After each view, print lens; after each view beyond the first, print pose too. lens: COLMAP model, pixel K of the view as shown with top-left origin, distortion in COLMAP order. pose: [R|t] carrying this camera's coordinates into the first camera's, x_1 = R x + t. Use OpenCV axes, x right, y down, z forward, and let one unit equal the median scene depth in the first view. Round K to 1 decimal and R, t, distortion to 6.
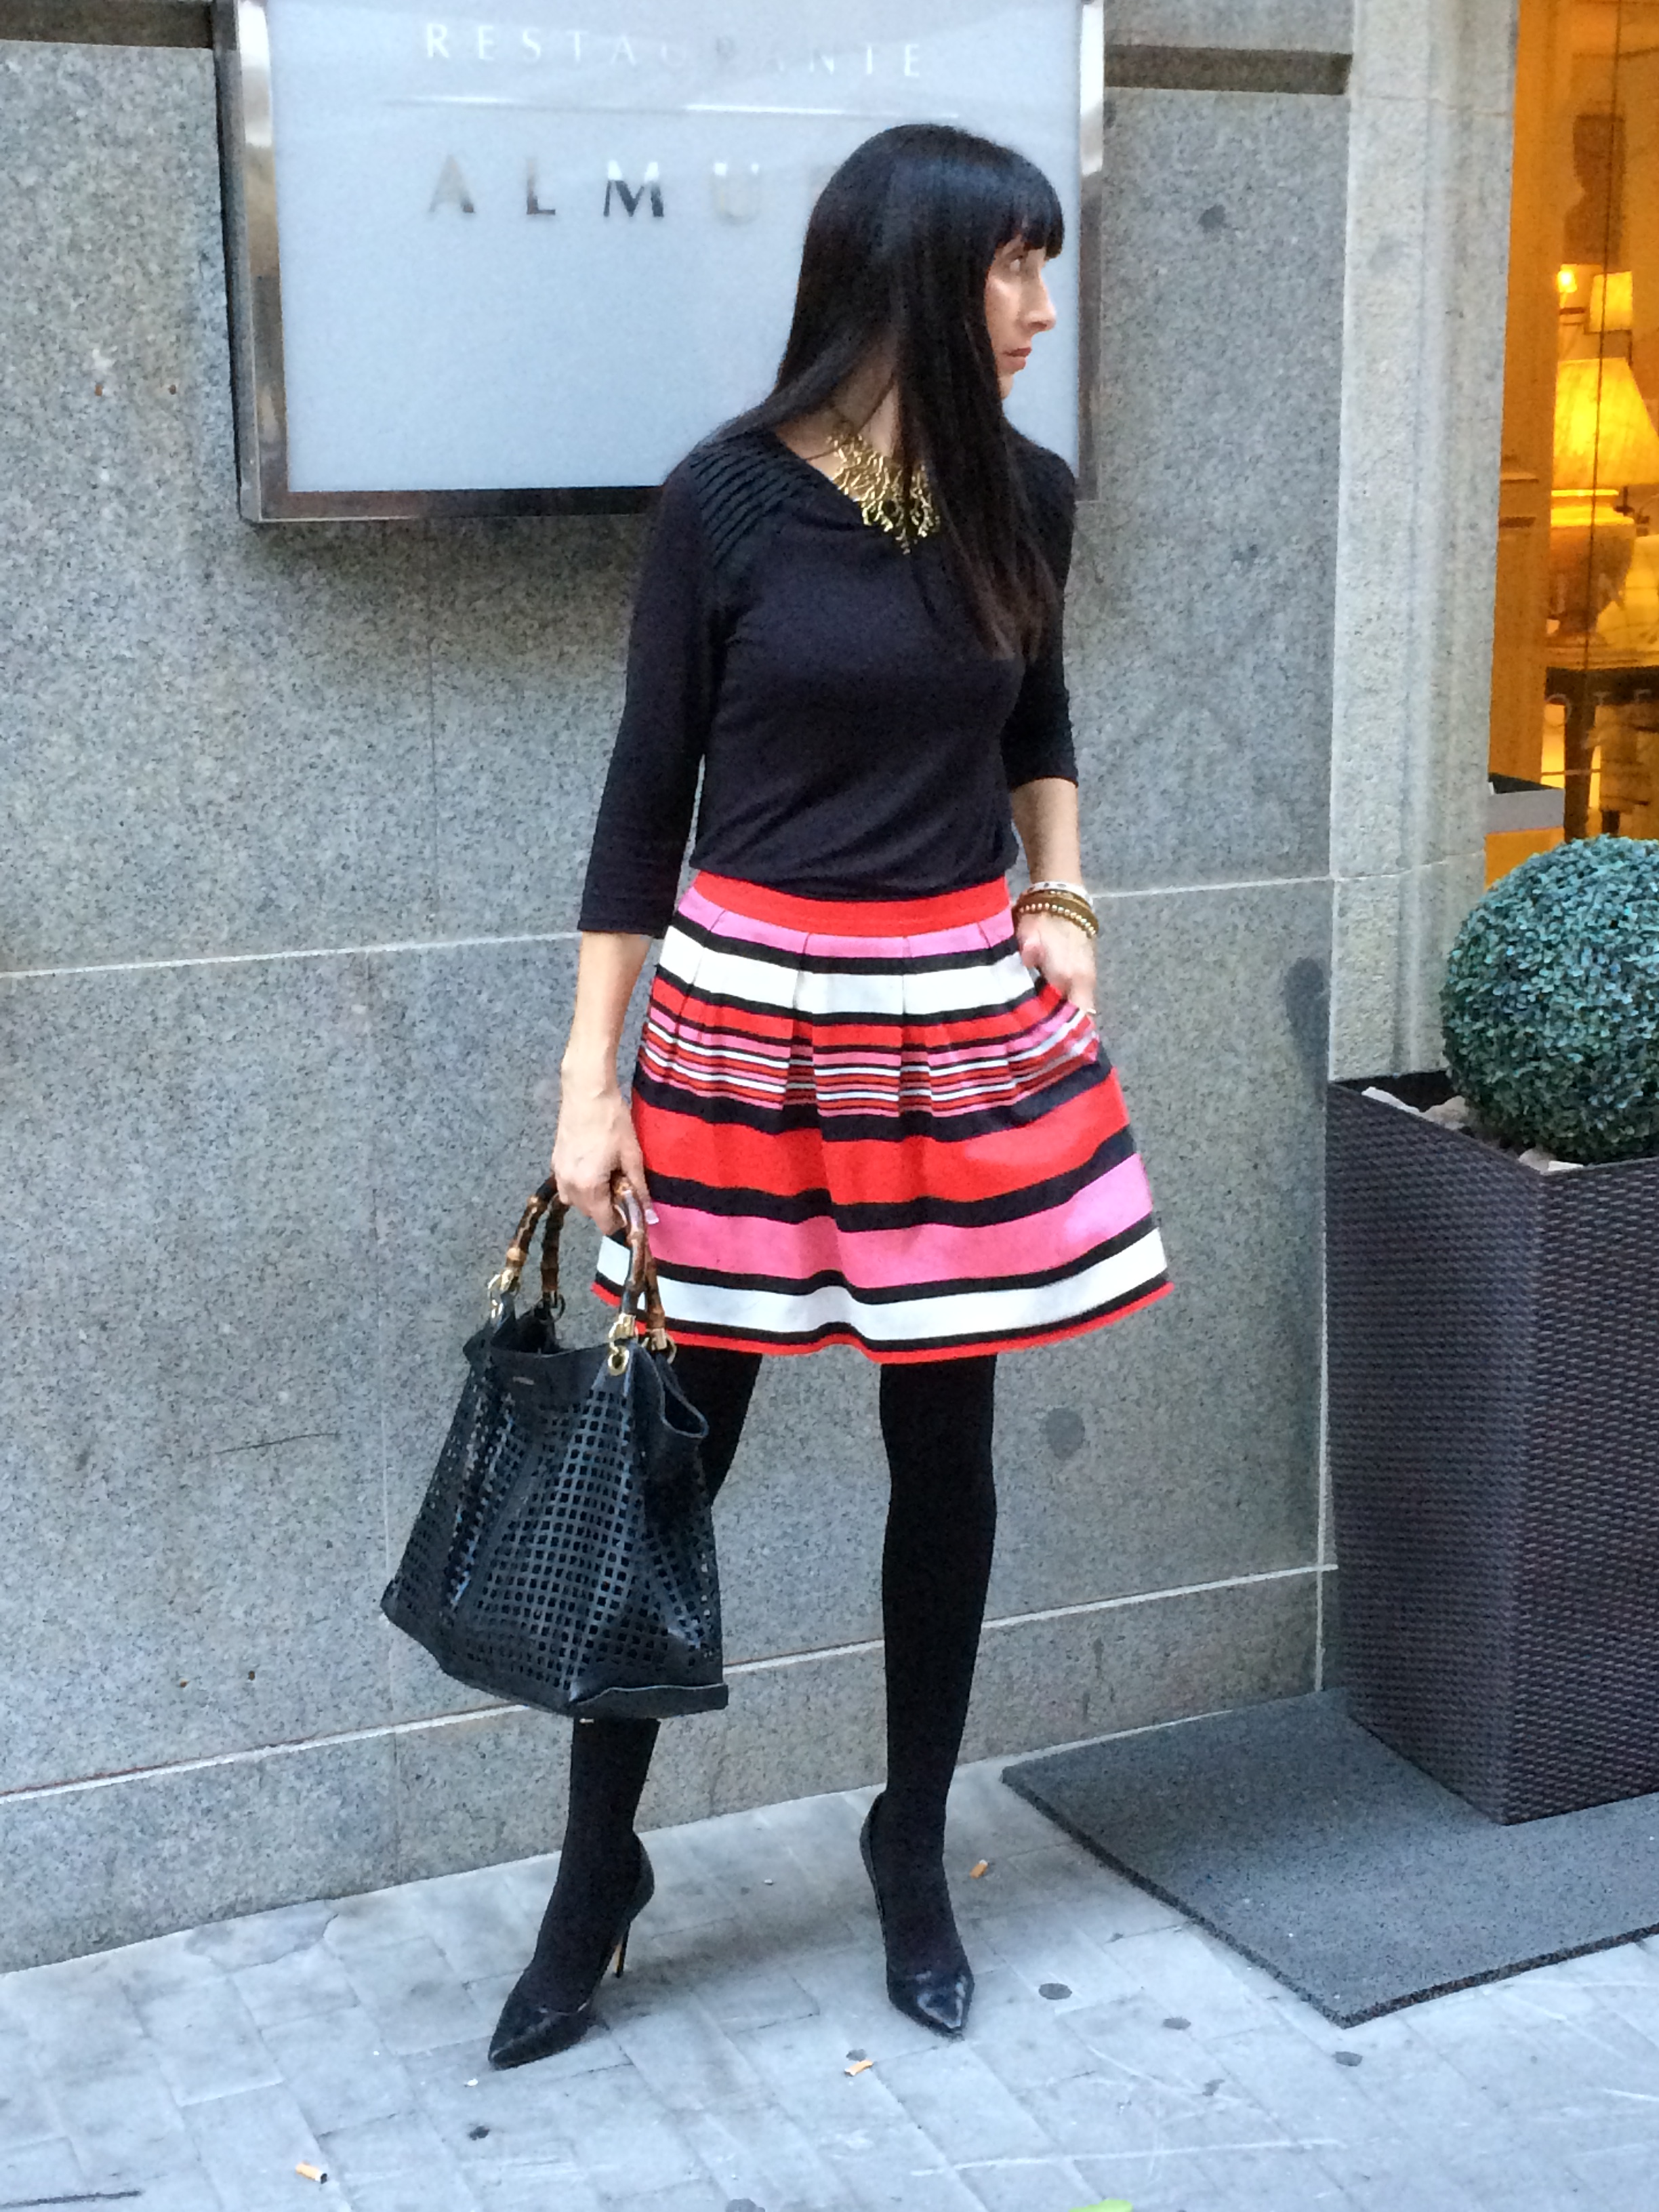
lens RADIAL K [[3194.7, 0, 859.0], [0, 3194.7, 1106.4], [0, 0, 1]] dist [0.091763, 0.000000]
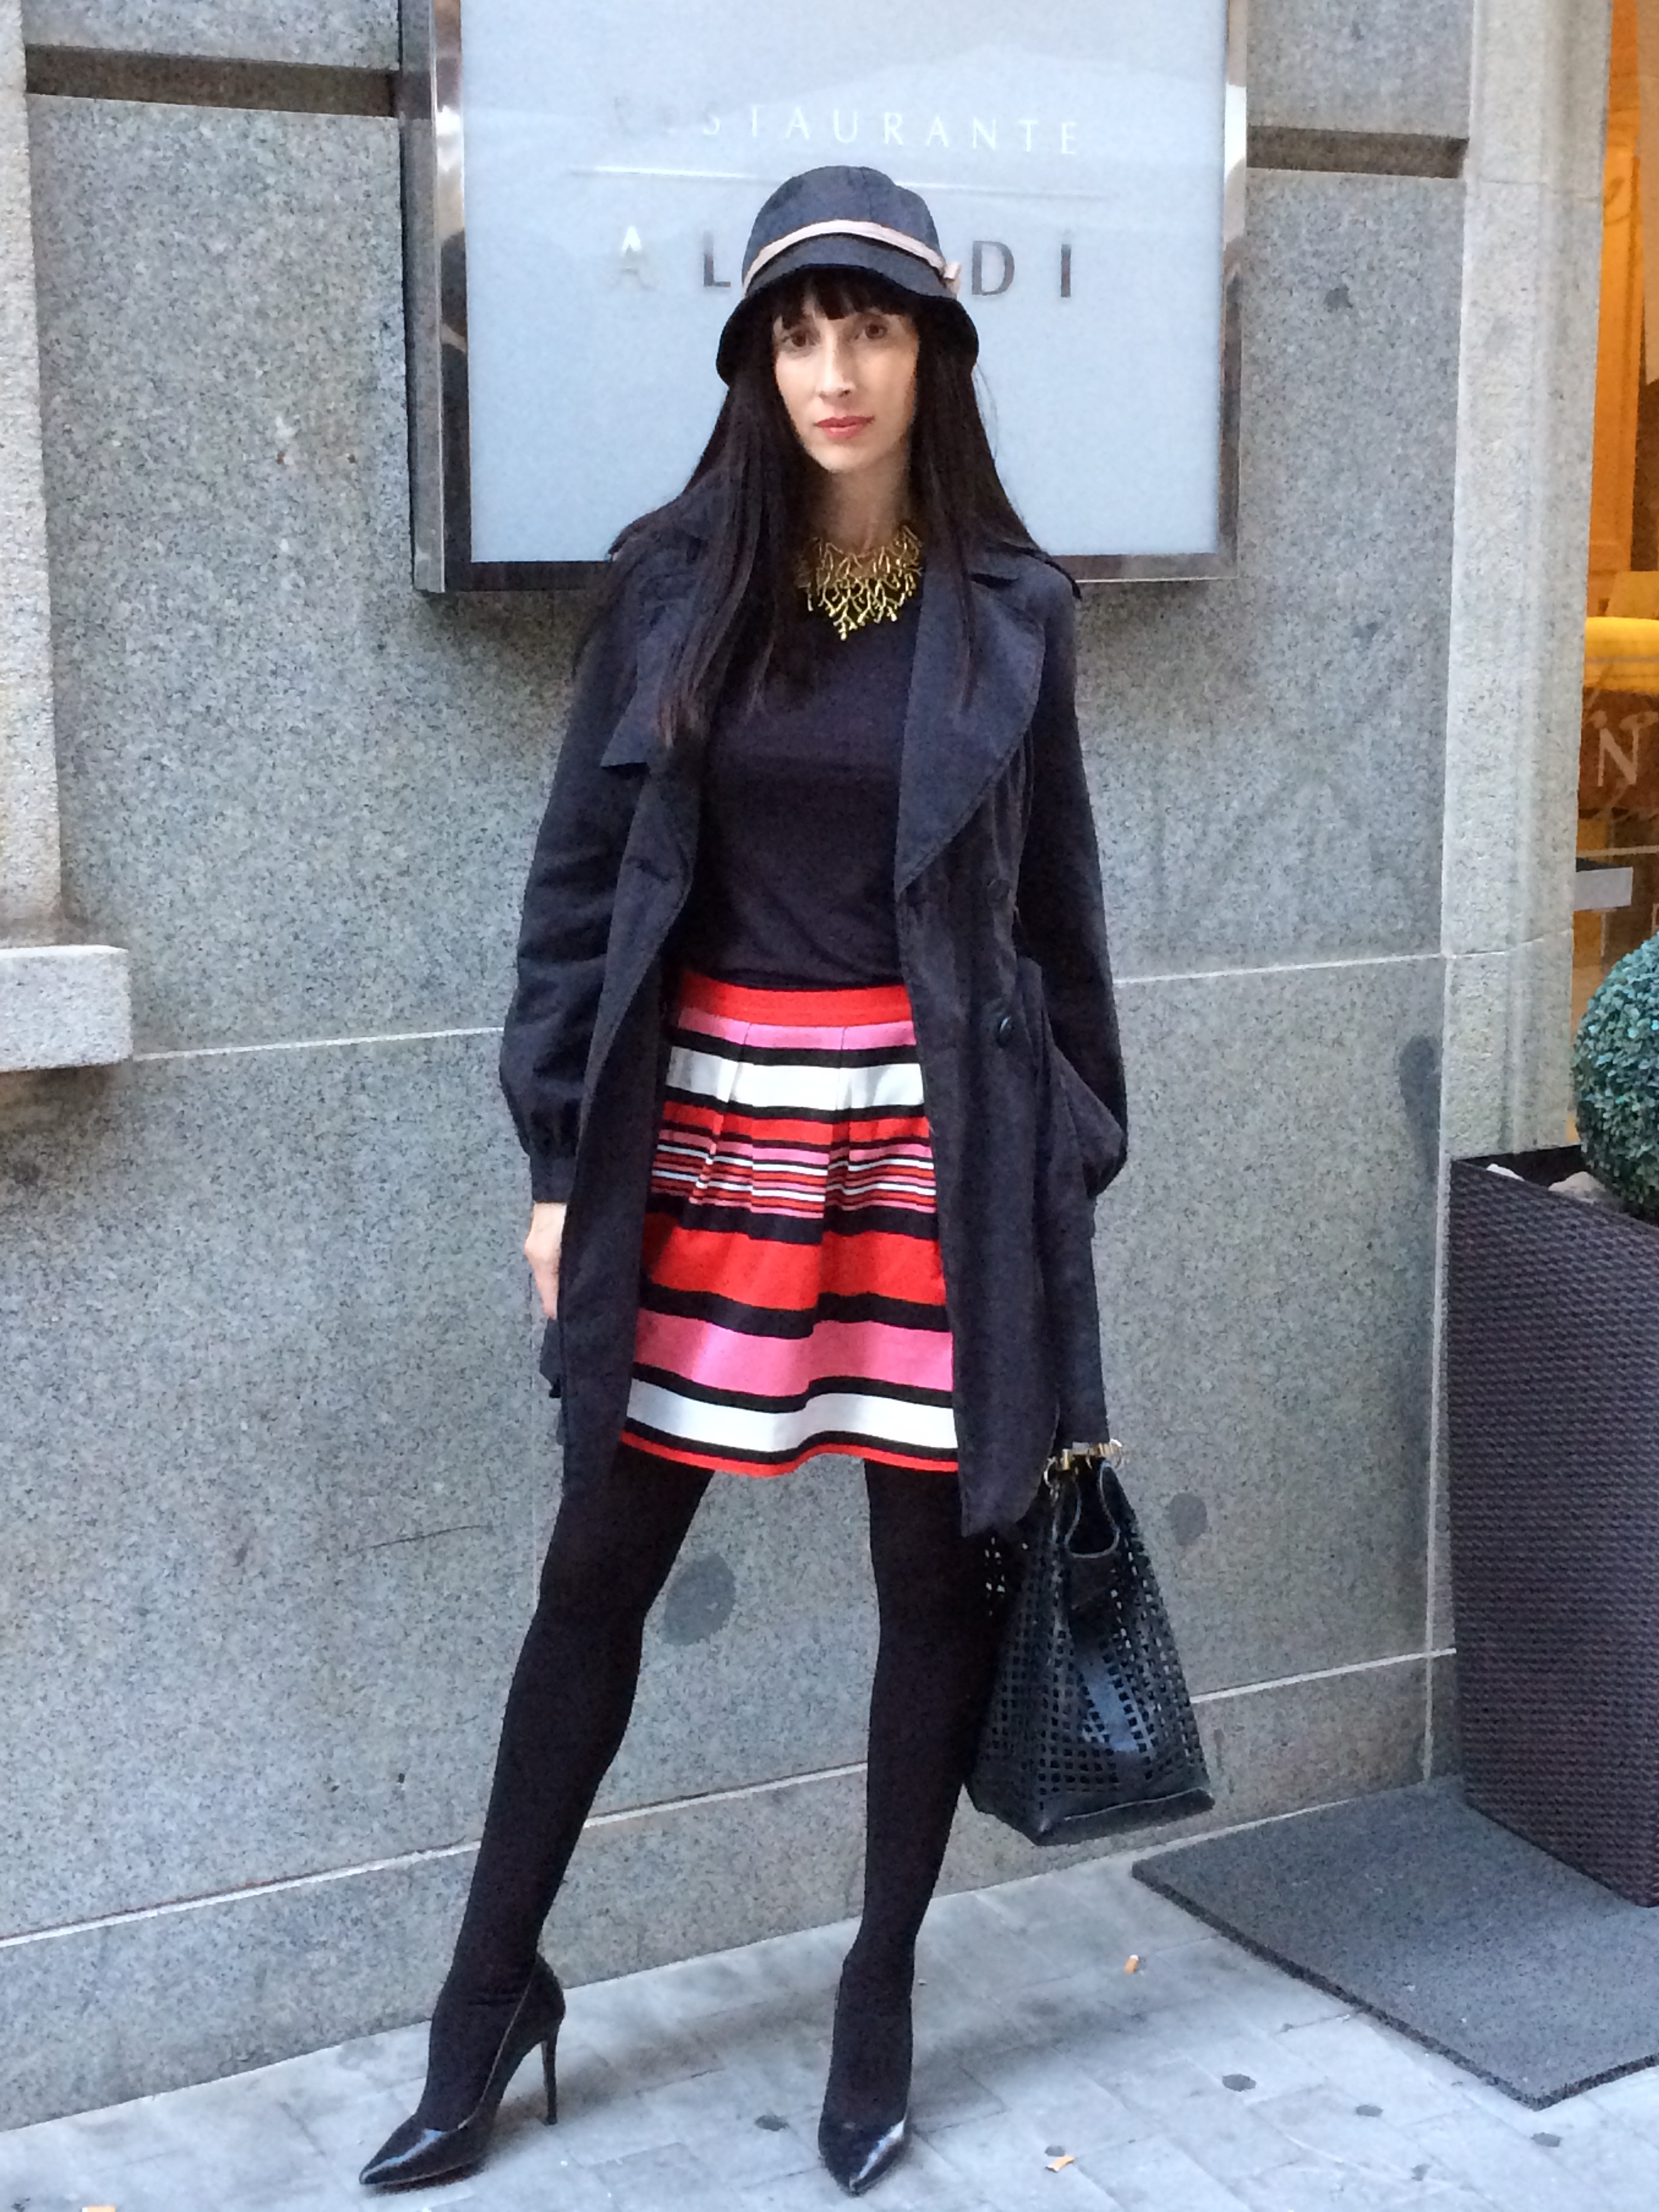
lens RADIAL K [[3361.5, 0, 826.0], [0, 3361.5, 1119.1], [0, 0, 1]] dist [0.088039, 0.000000]
pose [[0.996741, -0.007512, 0.080322, -0.142960], [0.010152, 0.999420, -0.032510, 0.013076], [-0.080031, 0.033219, 0.996239, -0.030012]]
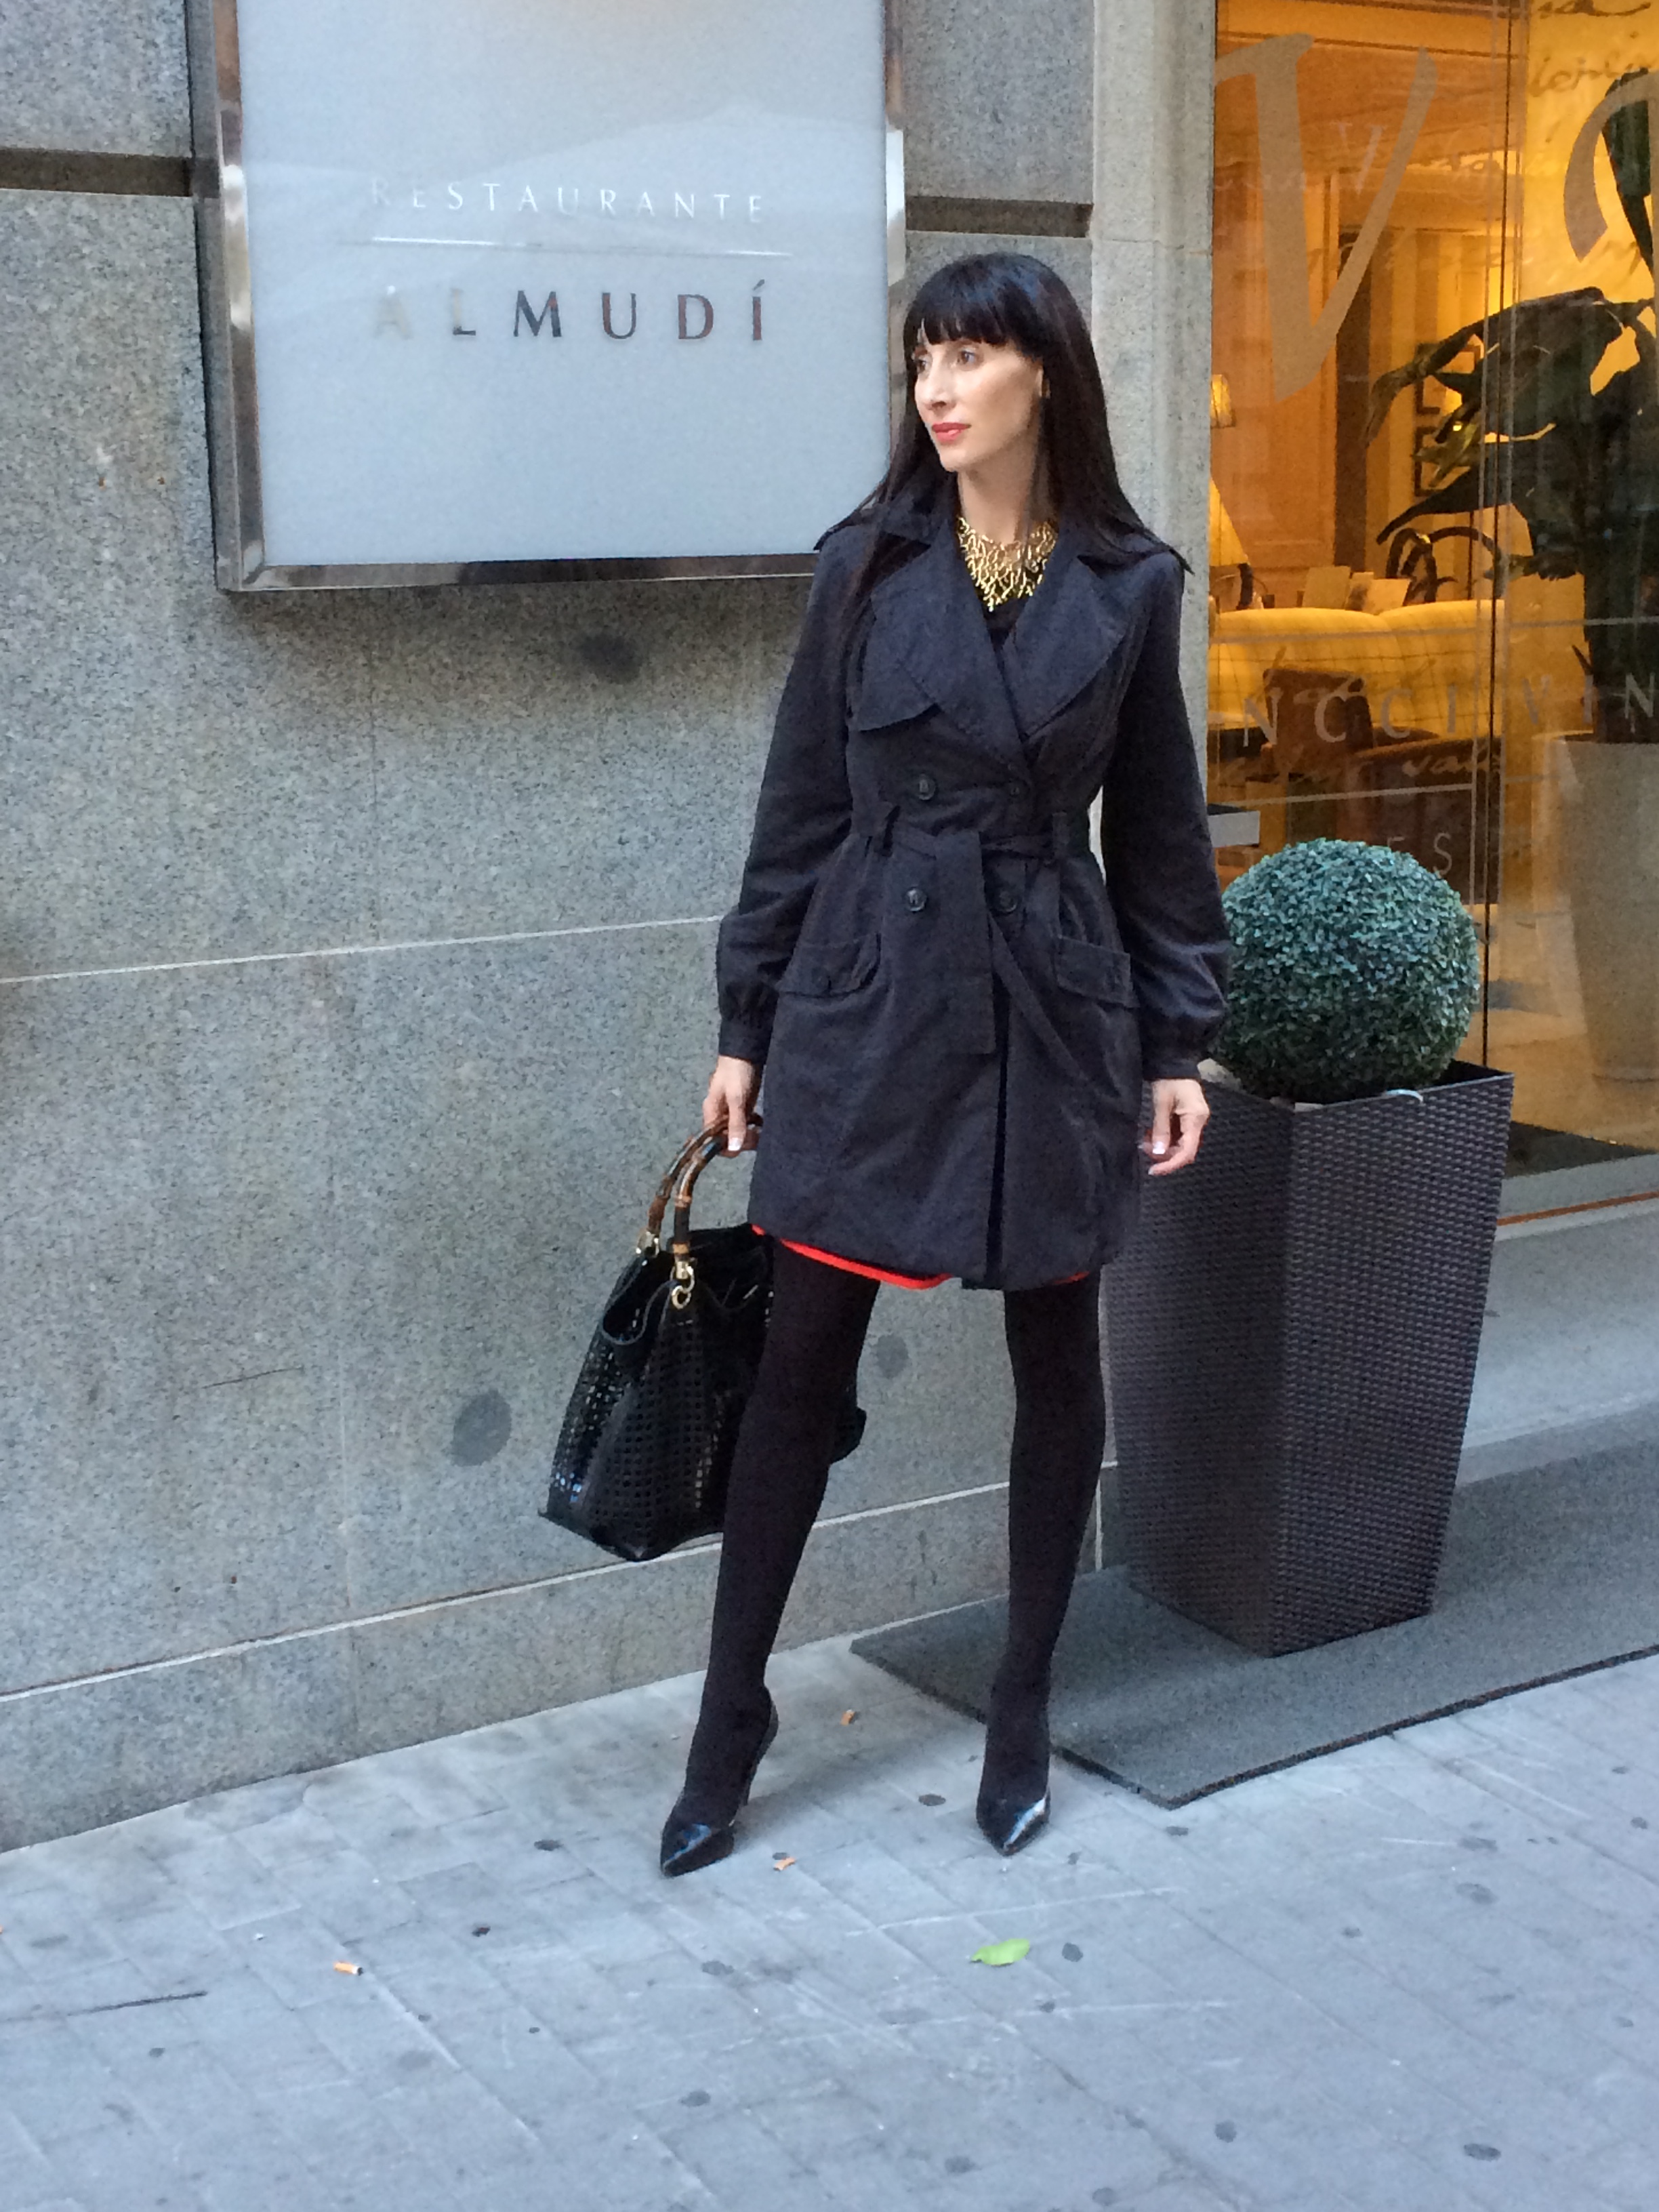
lens RADIAL K [[3194.7, 0, 851.3], [0, 3194.7, 1111.2], [0, 0, 1]] dist [0.091763, 0.000000]
pose [[0.989123, -0.032501, 0.143452, -0.130171], [0.036037, 0.999106, -0.022119, 0.041583], [-0.142605, 0.027048, 0.989410, -0.188436]]
